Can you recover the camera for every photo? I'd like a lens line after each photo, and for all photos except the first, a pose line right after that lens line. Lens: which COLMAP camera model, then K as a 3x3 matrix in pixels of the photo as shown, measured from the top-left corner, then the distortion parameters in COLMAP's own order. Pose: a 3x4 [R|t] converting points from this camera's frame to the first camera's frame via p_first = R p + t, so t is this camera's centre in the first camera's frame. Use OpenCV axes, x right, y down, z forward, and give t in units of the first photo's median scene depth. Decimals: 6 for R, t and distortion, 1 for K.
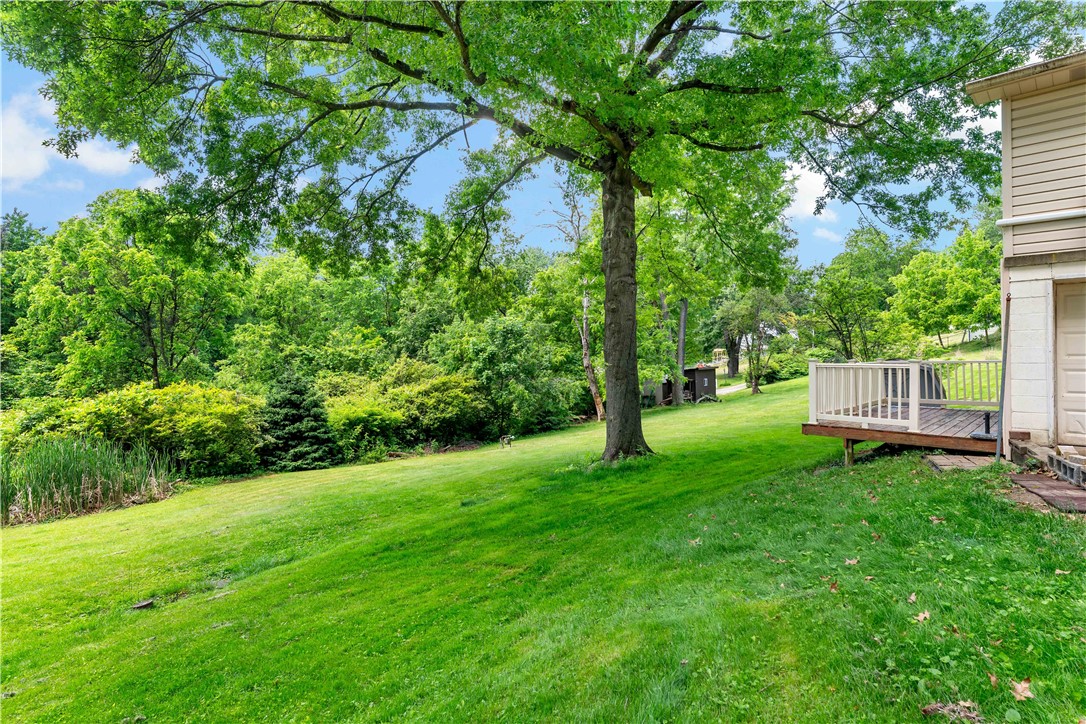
lens RADIAL K [[565.6, 0, 546.2], [0, 565.6, 347.1], [0, 0, 1]] dist [0.001276, -0.000186]
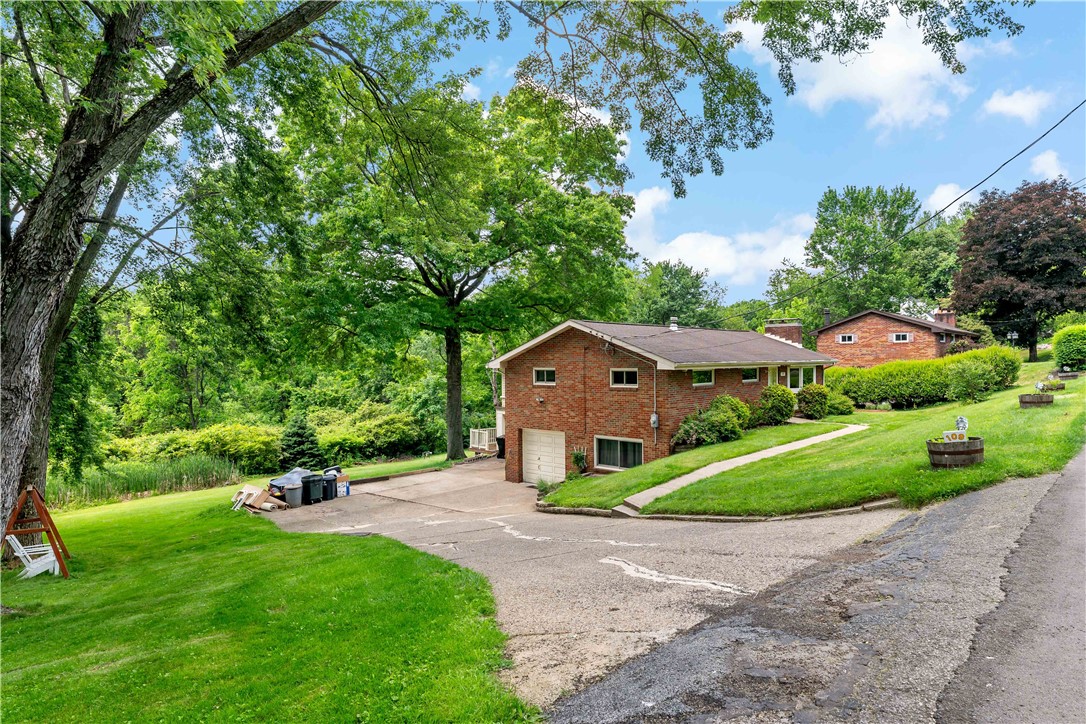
lens RADIAL K [[599.8, 0, 582.8], [0, 599.8, 345.2], [0, 0, 1]] dist [0.000819, 0.000113]
pose [[0.998133, 0.003430, 0.060984, 0.277125], [-0.002230, 0.999803, -0.019737, -0.123528], [-0.061039, 0.019564, 0.997944, -0.797210]]
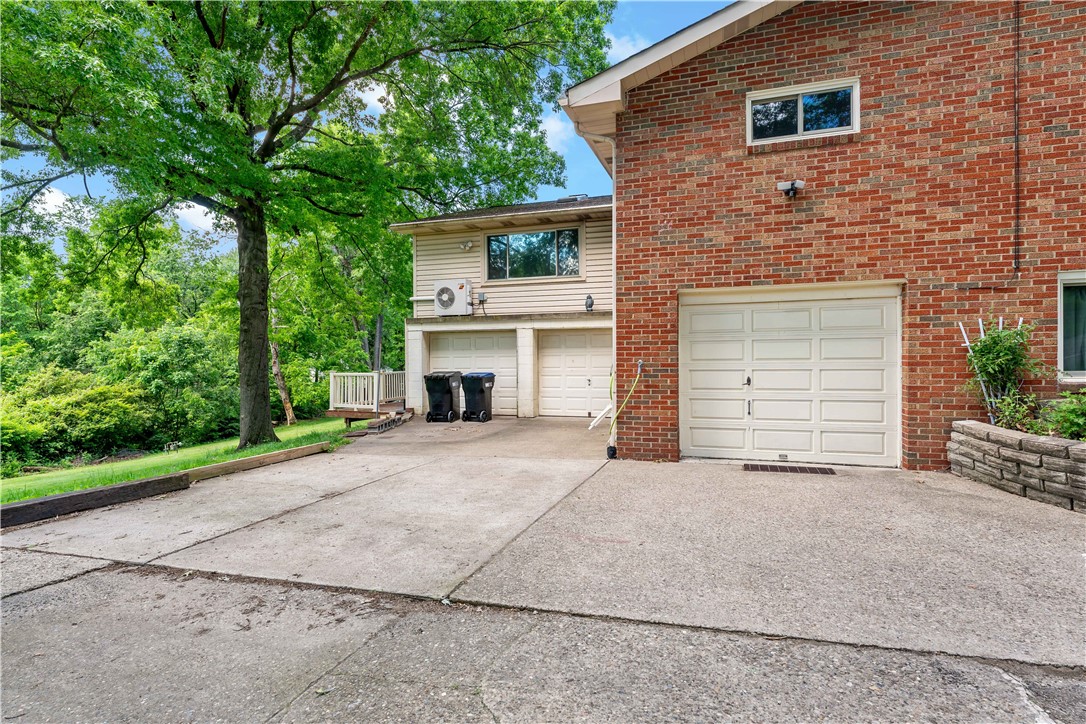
lens RADIAL K [[565.6, 0, 546.2], [0, 565.6, 347.1], [0, 0, 1]] dist [0.001276, -0.000186]
pose [[0.902758, 0.007943, 0.430076, 0.098369], [-0.004091, 0.999943, -0.009881, -0.010128], [-0.430130, 0.007160, 0.902739, -0.226996]]
